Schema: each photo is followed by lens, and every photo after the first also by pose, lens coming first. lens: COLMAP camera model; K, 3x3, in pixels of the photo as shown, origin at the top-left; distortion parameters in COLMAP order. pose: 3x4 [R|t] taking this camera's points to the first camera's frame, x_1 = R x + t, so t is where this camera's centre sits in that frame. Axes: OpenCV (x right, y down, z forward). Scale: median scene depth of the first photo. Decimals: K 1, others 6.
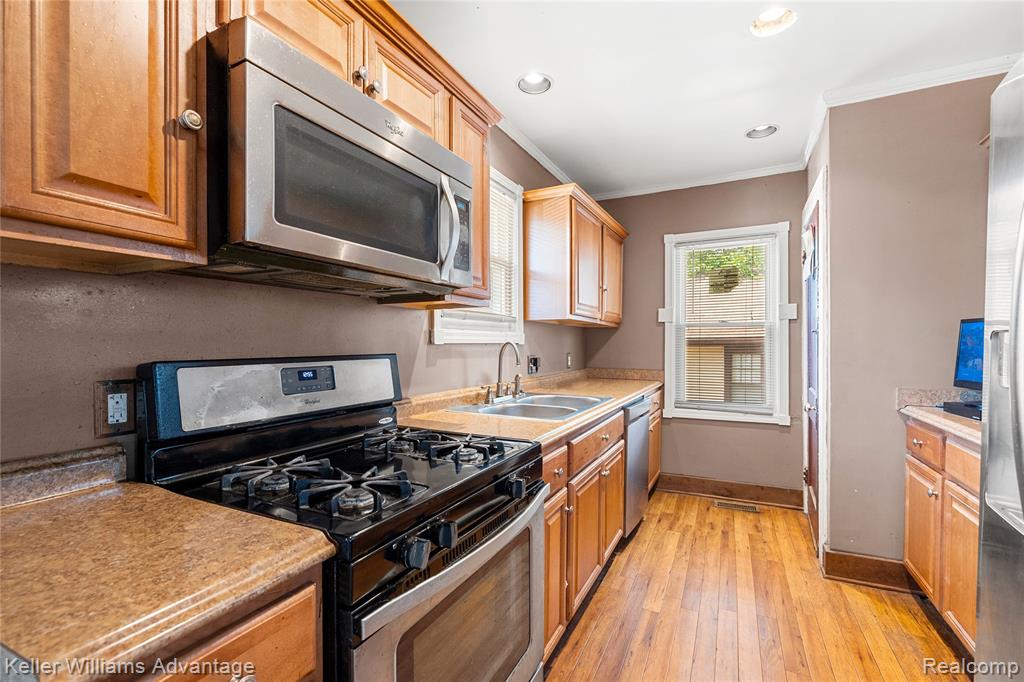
lens RADIAL K [[460.8, 0, 512.5], [0, 460.8, 345.0], [0, 0, 1]] dist [-0.001458, -0.000016]
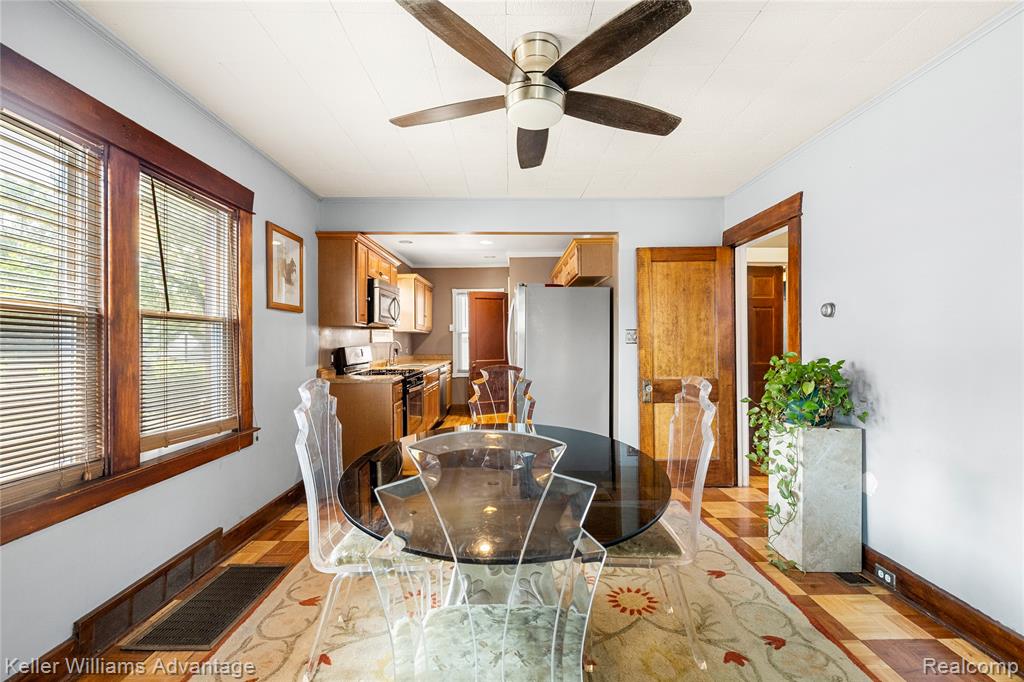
lens RADIAL K [[460.8, 0, 511.5], [0, 460.8, 340.8], [0, 0, 1]] dist [-0.001458, -0.000016]
pose [[0.896280, -0.006380, 0.443443, -0.353614], [0.008107, 0.999965, -0.001997, 0.000124], [-0.443415, 0.005385, 0.896300, -0.979559]]
